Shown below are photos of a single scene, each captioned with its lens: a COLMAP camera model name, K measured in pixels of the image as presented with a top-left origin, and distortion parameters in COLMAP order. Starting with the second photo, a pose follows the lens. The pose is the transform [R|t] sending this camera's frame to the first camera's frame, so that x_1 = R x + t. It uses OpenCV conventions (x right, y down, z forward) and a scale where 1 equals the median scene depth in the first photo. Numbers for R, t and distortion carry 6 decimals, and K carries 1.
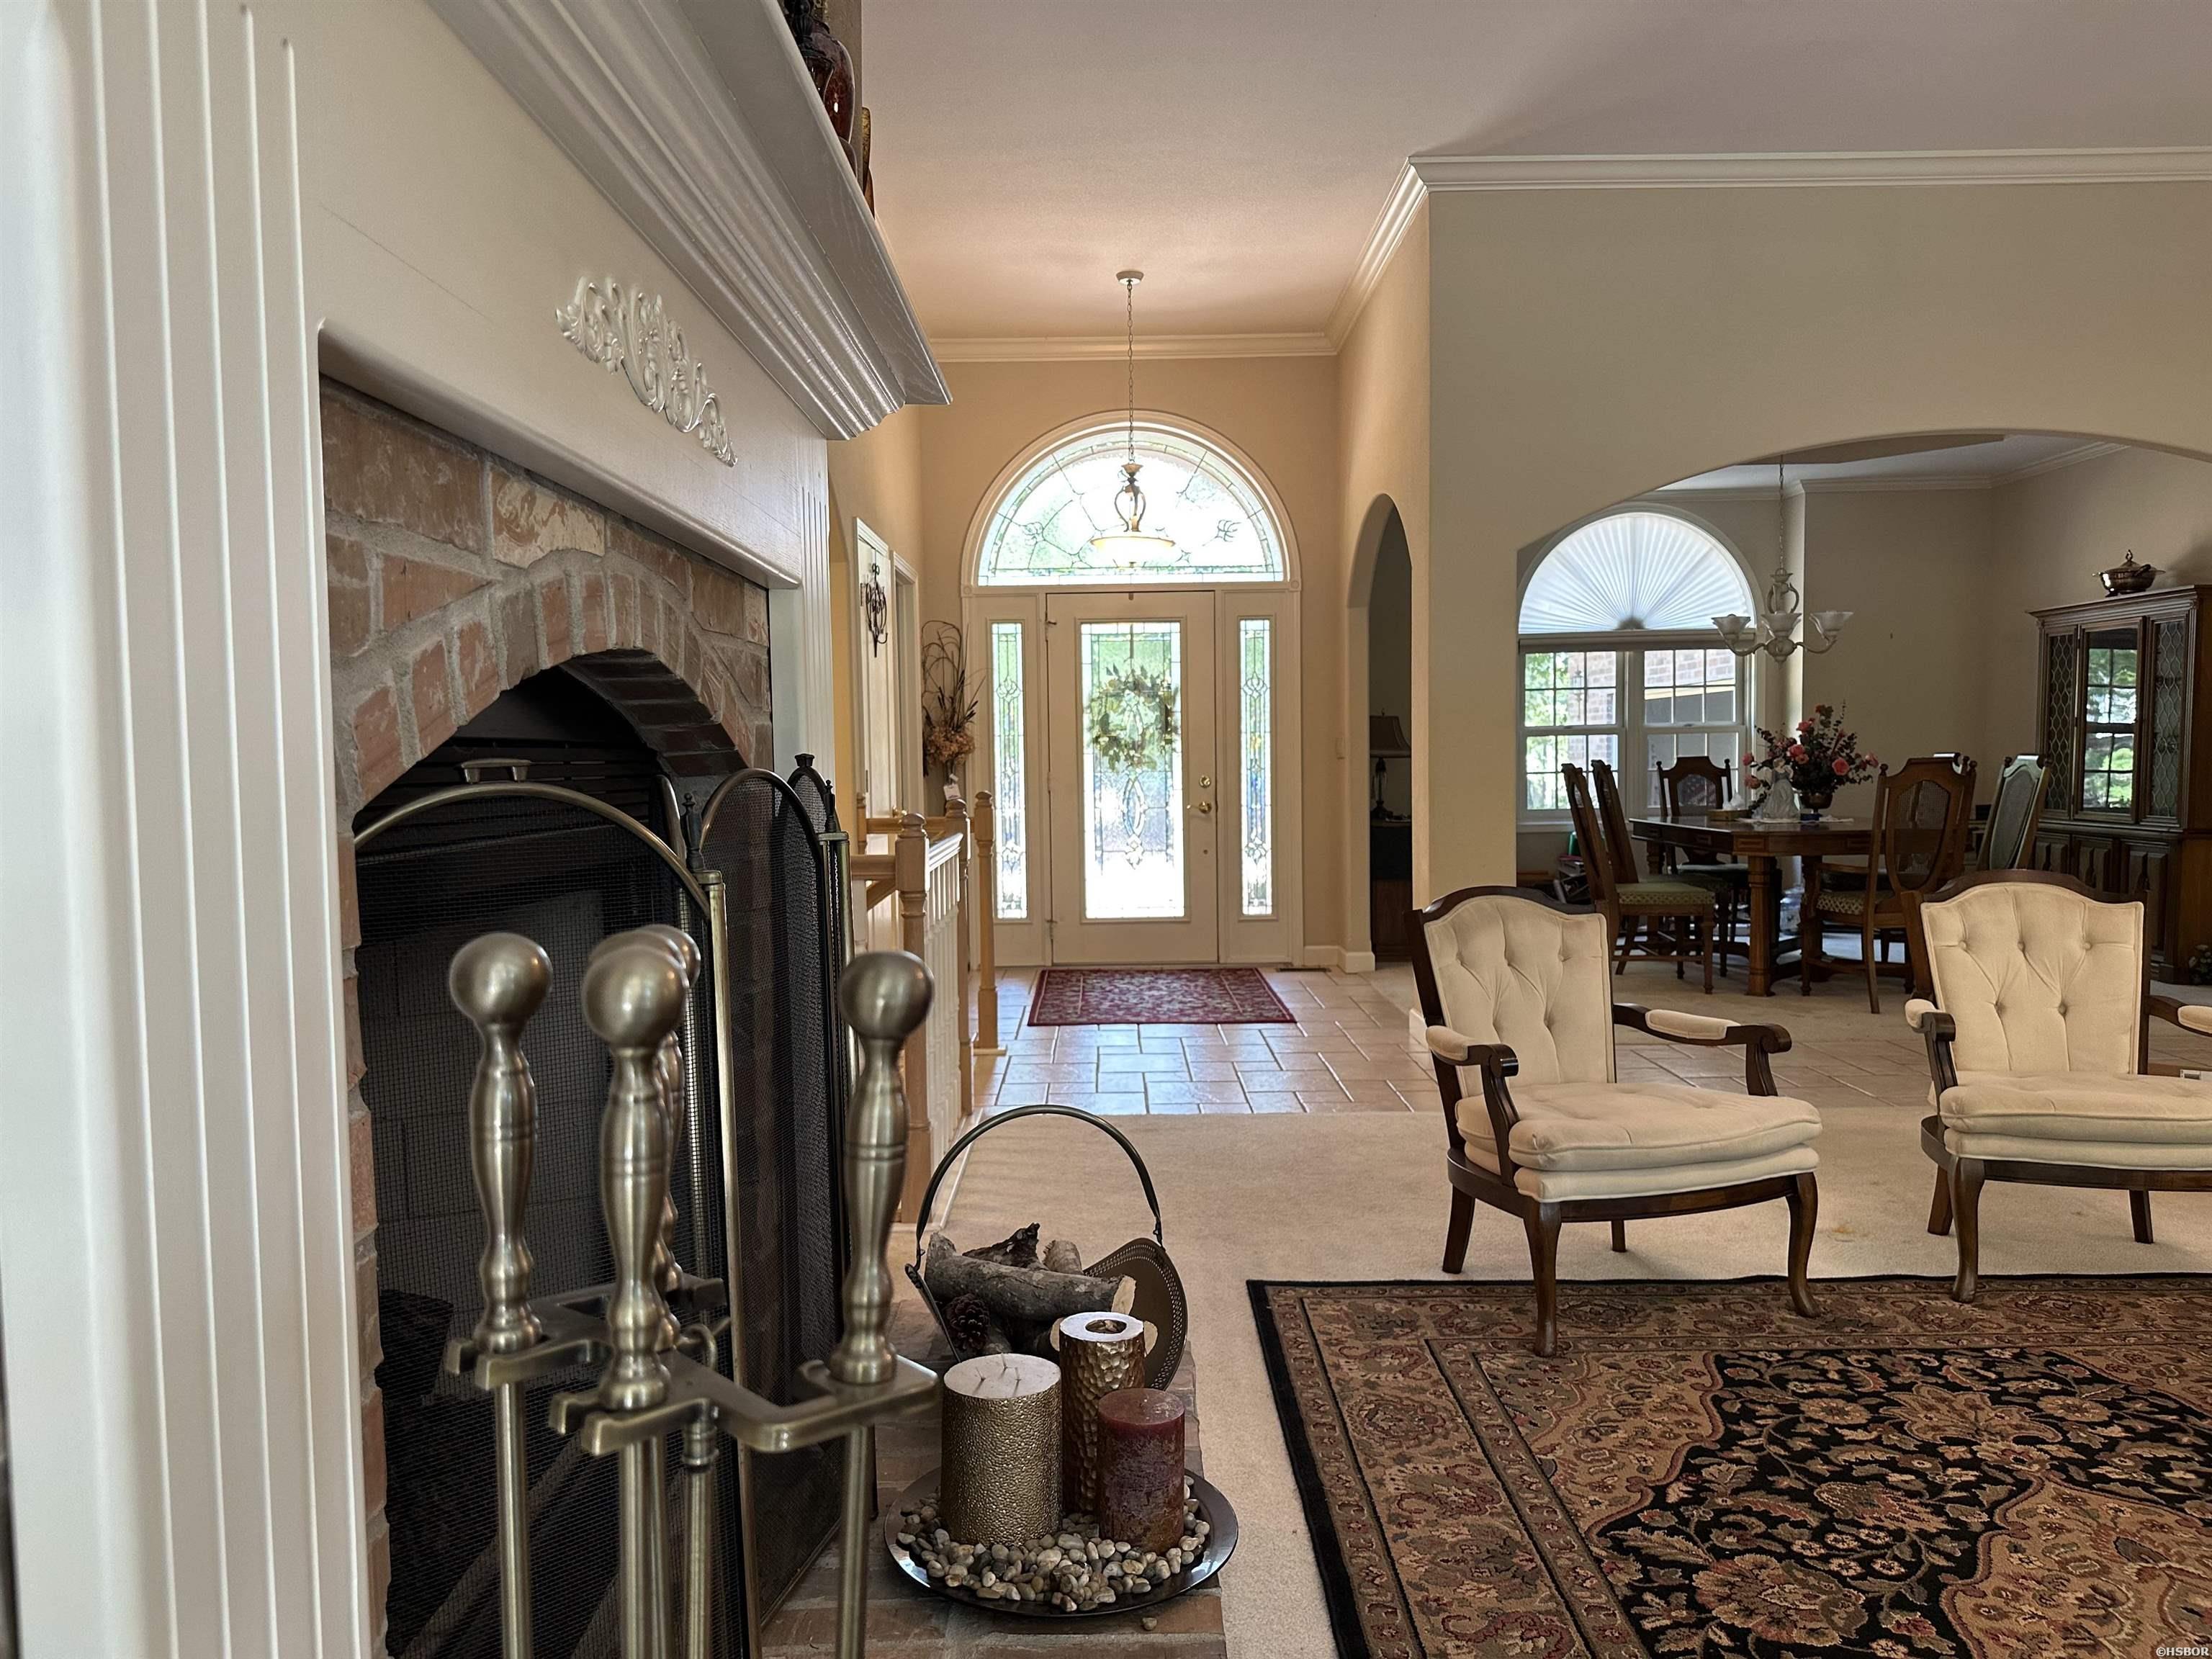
lens RADIAL K [[1536.0, 0, 1106.0], [0, 1536.0, 829.5], [0, 0, 1]] dist [0.046371, -0.047887]
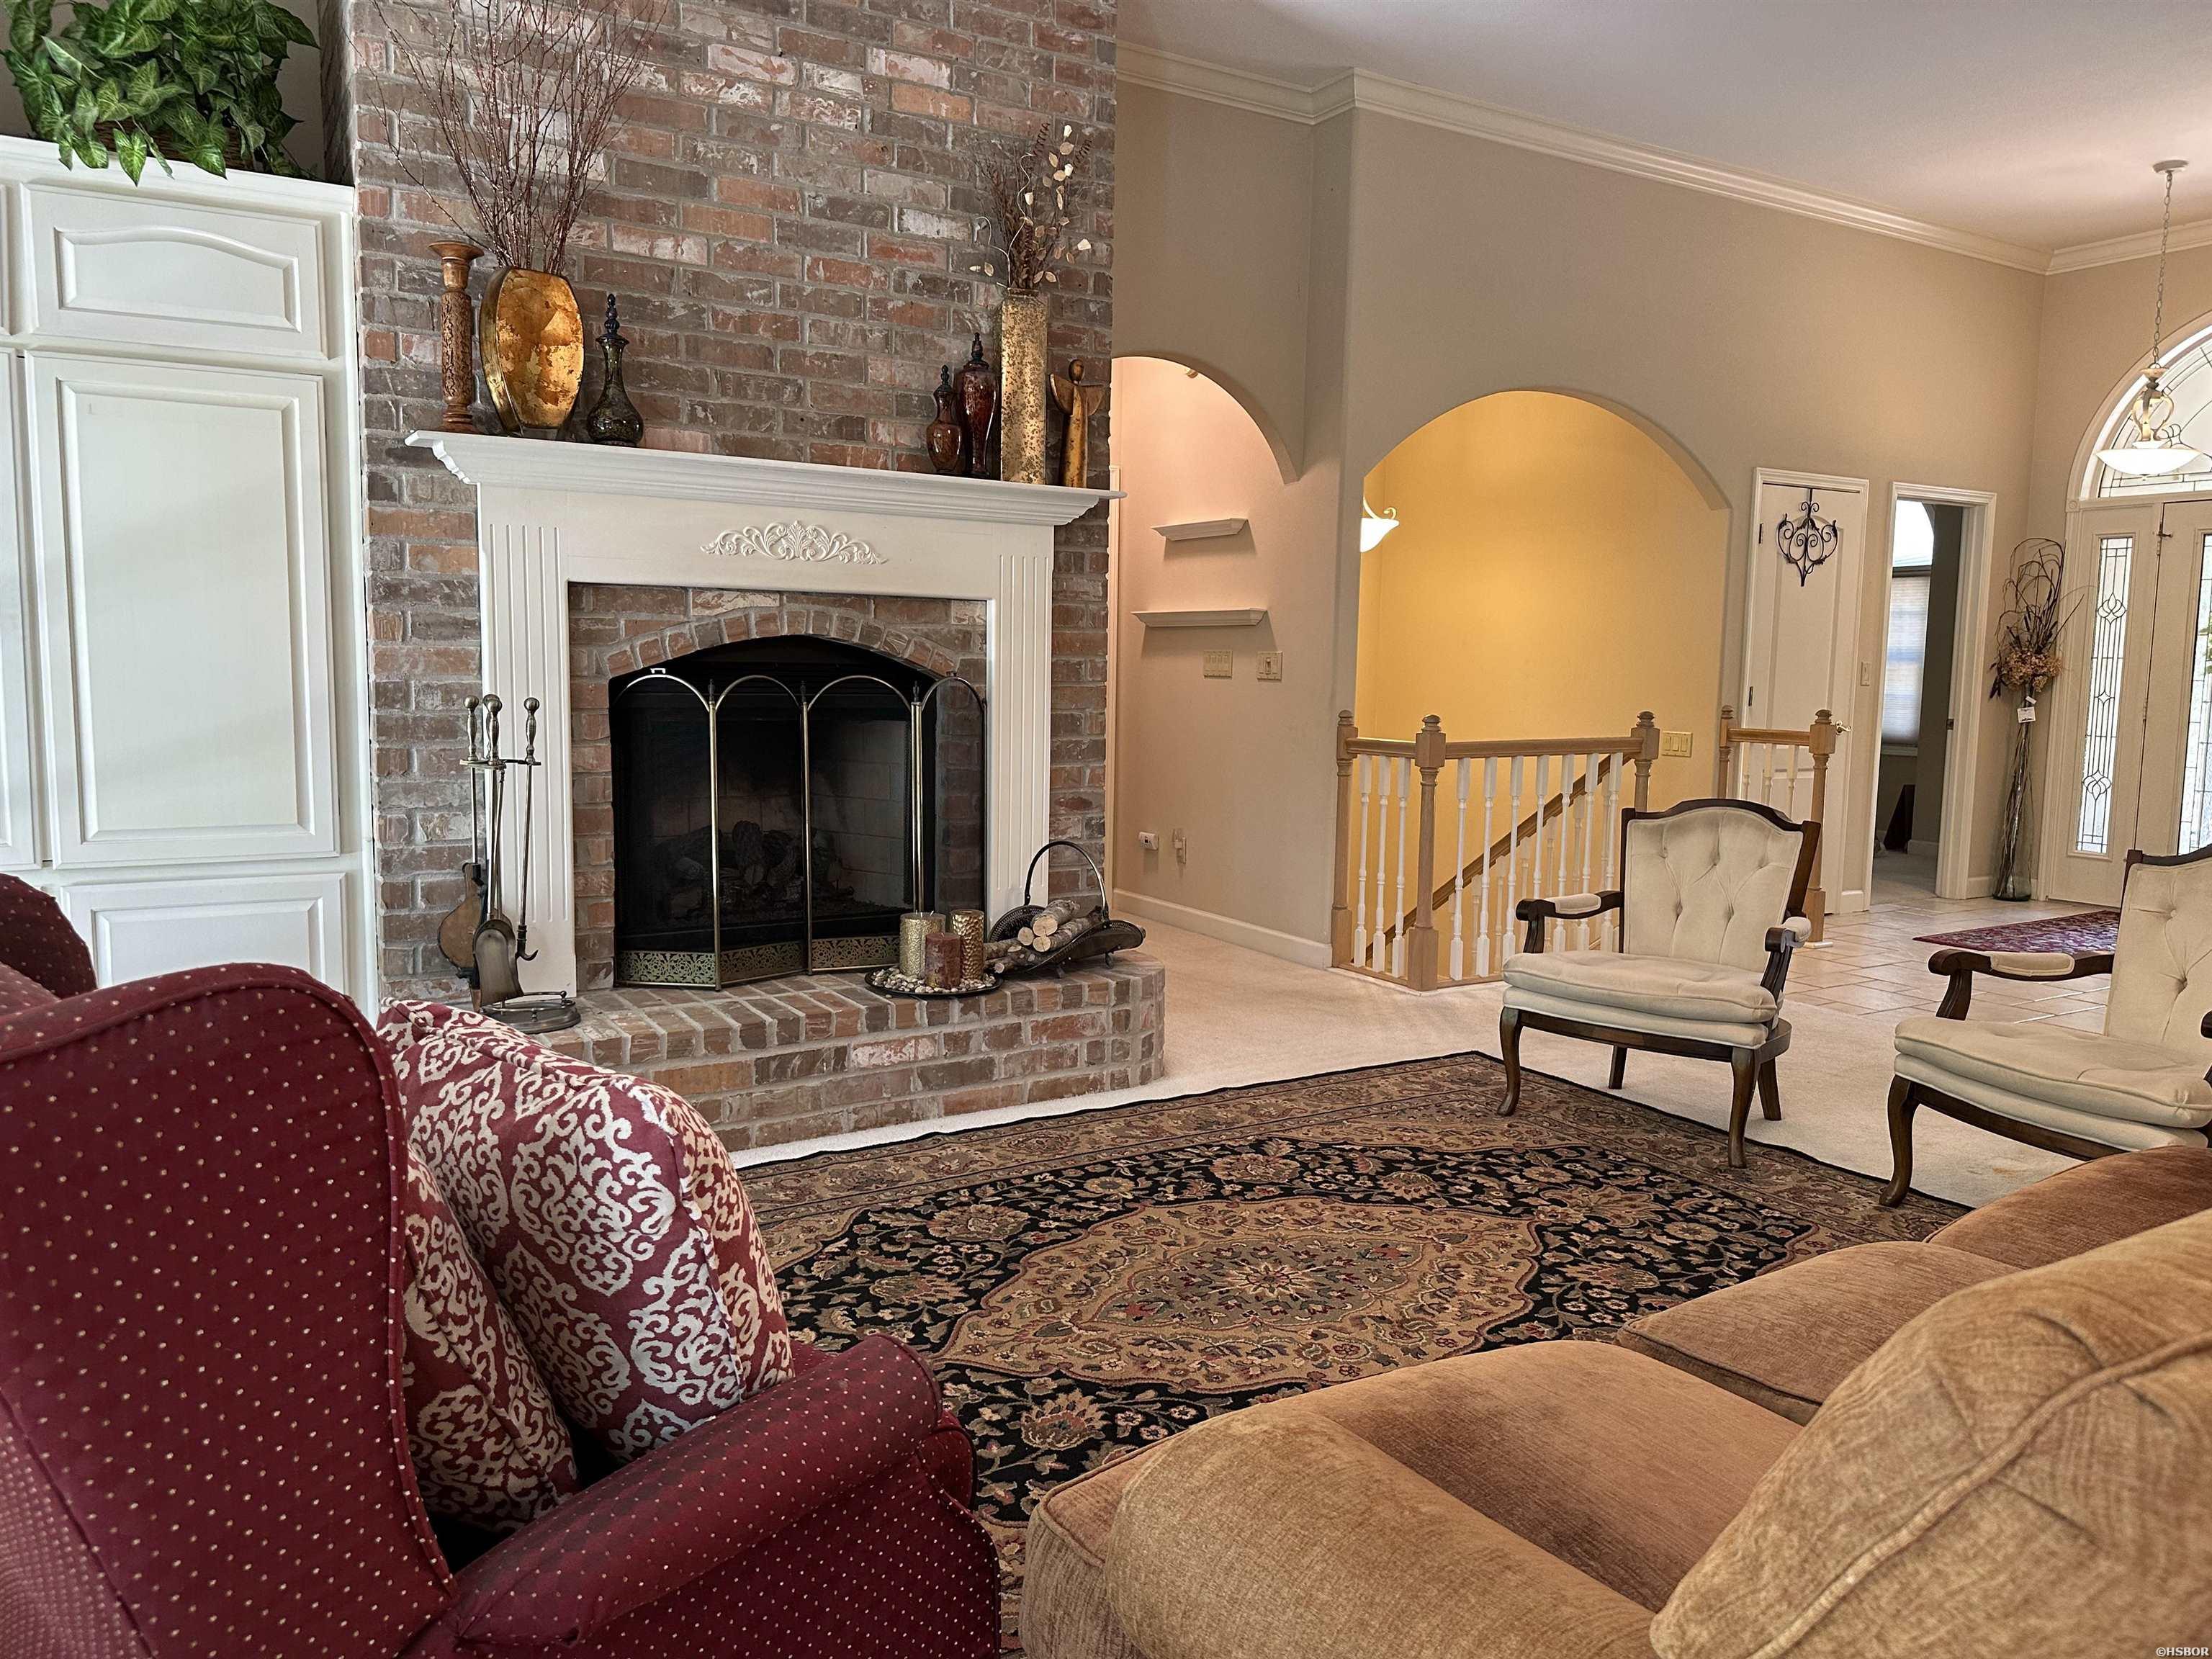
lens RADIAL K [[1497.1, 0, 1106.0], [0, 1497.1, 829.5], [0, 0, 1]] dist [0.113387, -0.171200]
pose [[0.509781, 0.113791, -0.852745, 1.407123], [-0.060943, 0.993500, 0.096141, -0.029842], [0.858143, 0.002958, 0.513403, -0.013551]]
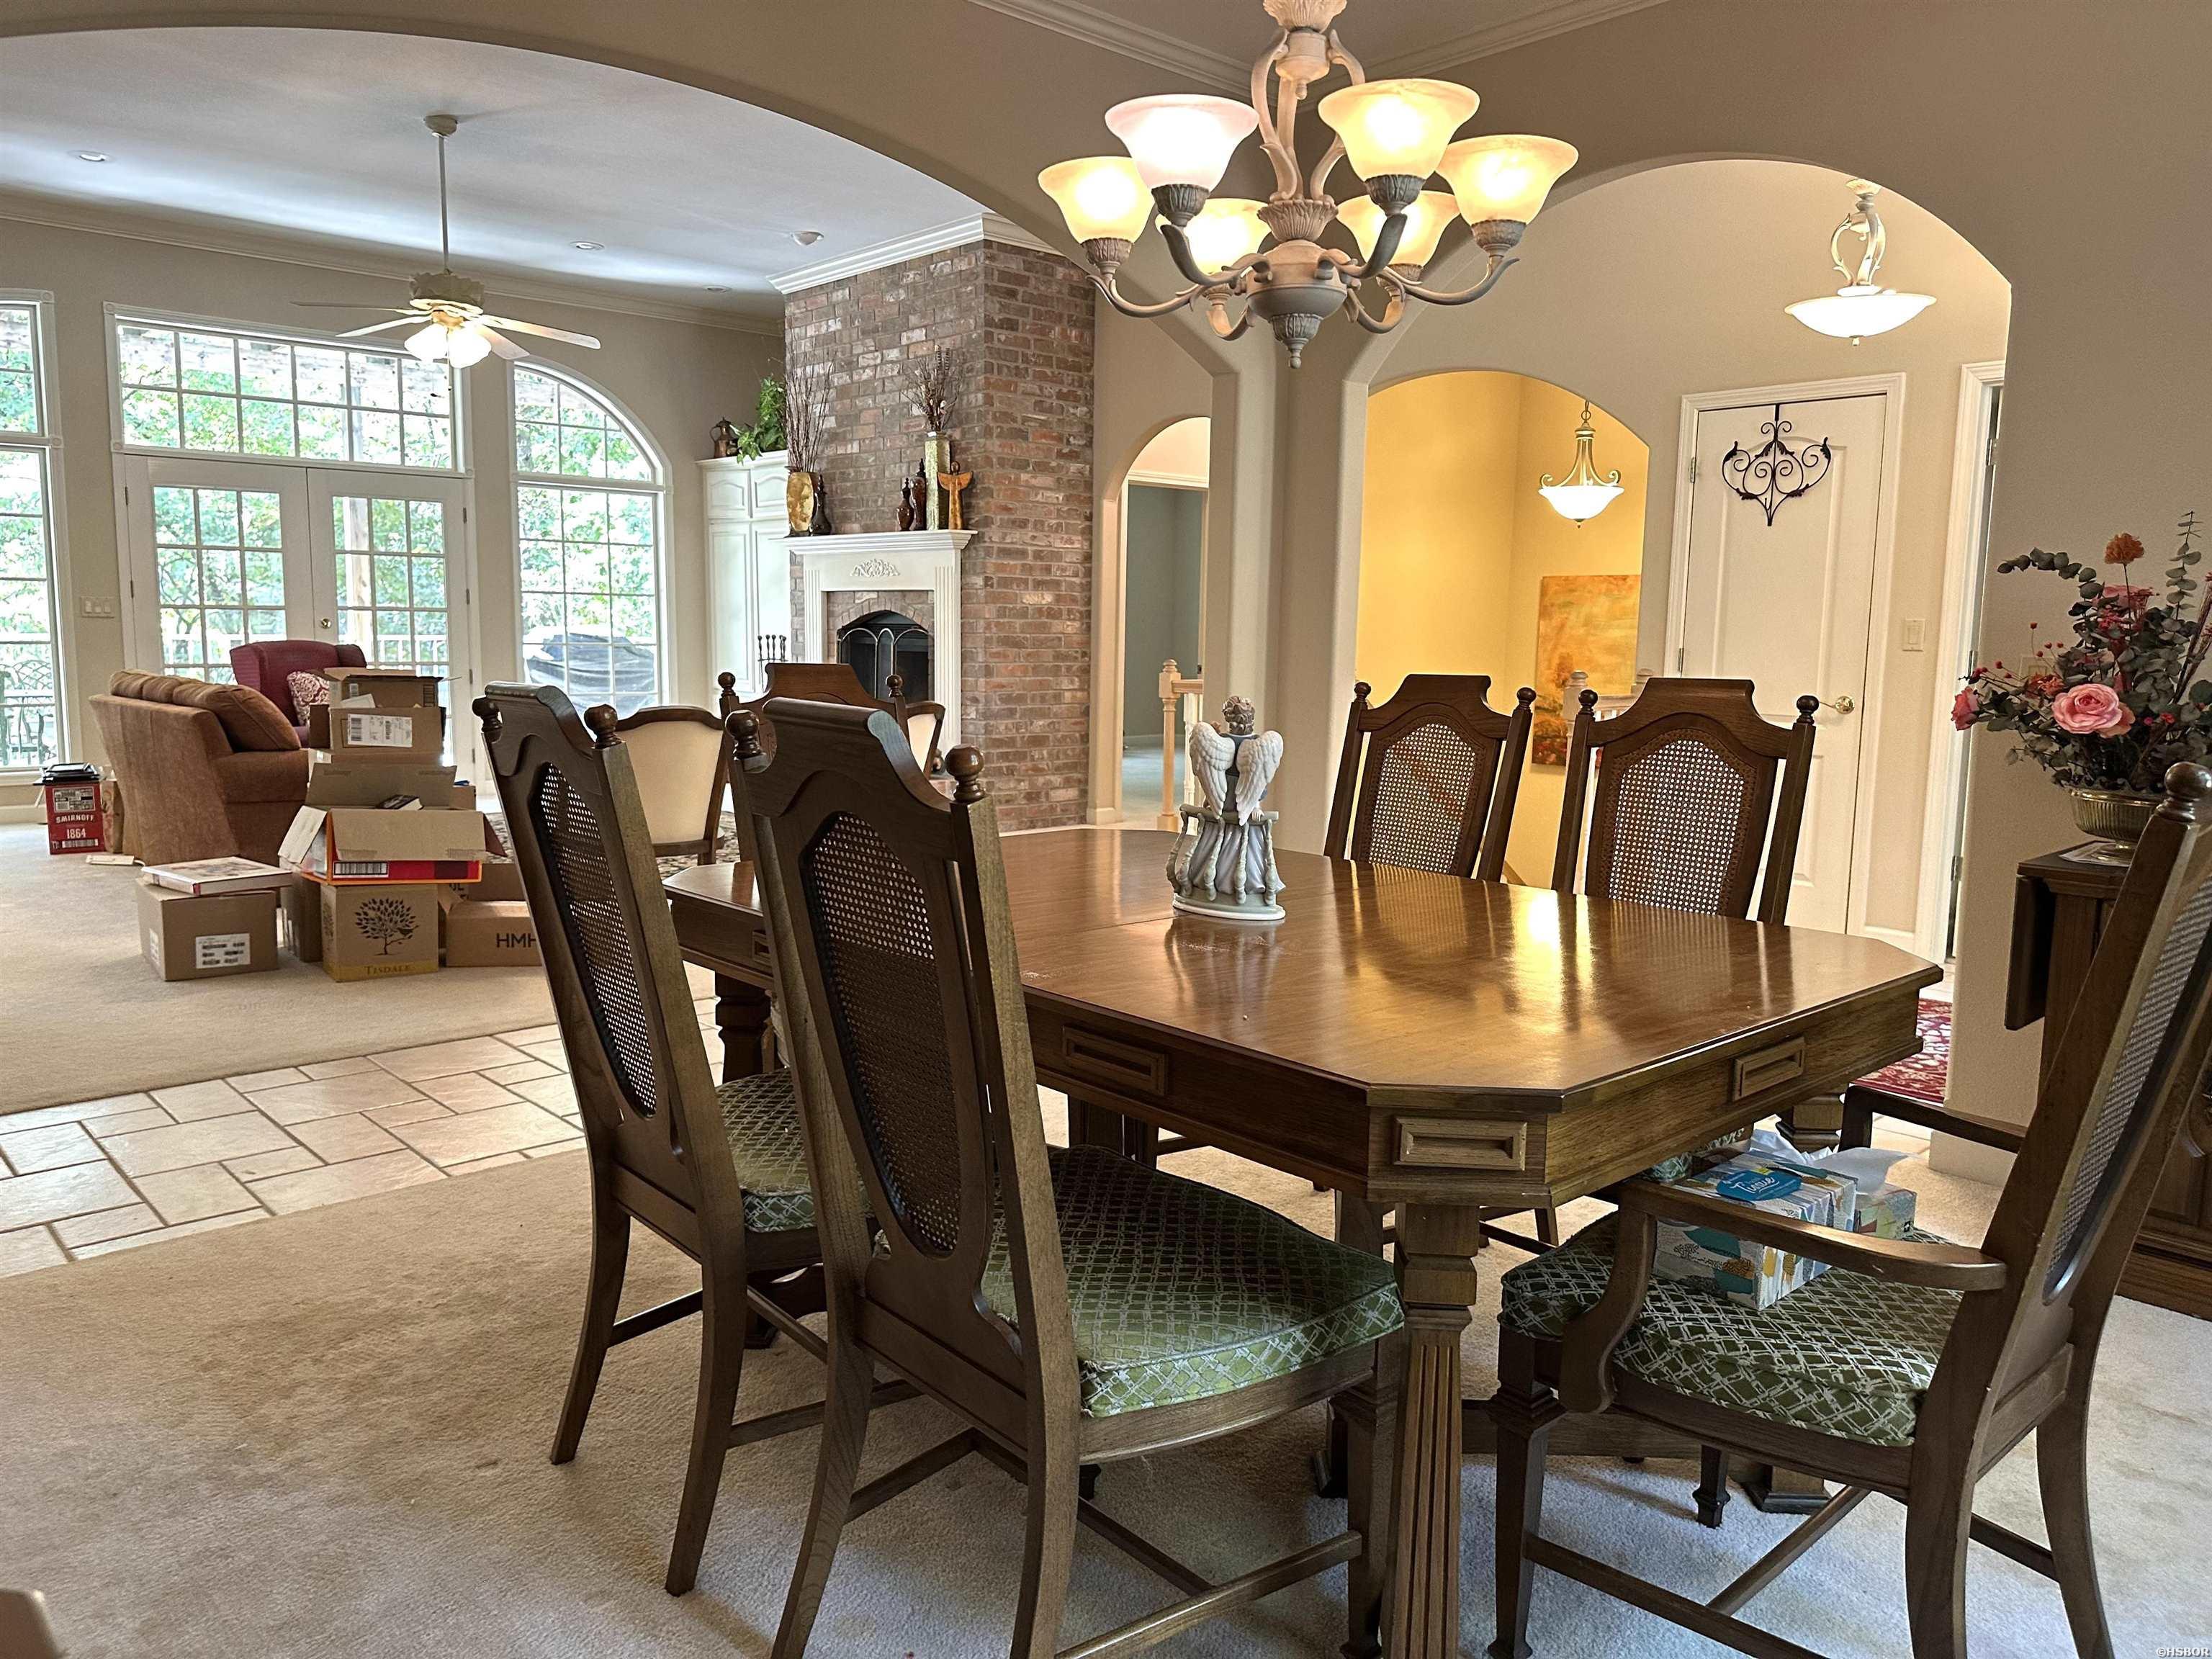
lens RADIAL K [[1560.9, 0, 1090.6], [0, 1560.9, 833.6], [0, 0, 1]] dist [0.136968, -0.172845]
pose [[-0.733215, 0.093506, -0.673538, 2.002714], [-0.036559, 0.983647, 0.176356, -0.213920], [0.679014, 0.153931, -0.717806, 3.591624]]
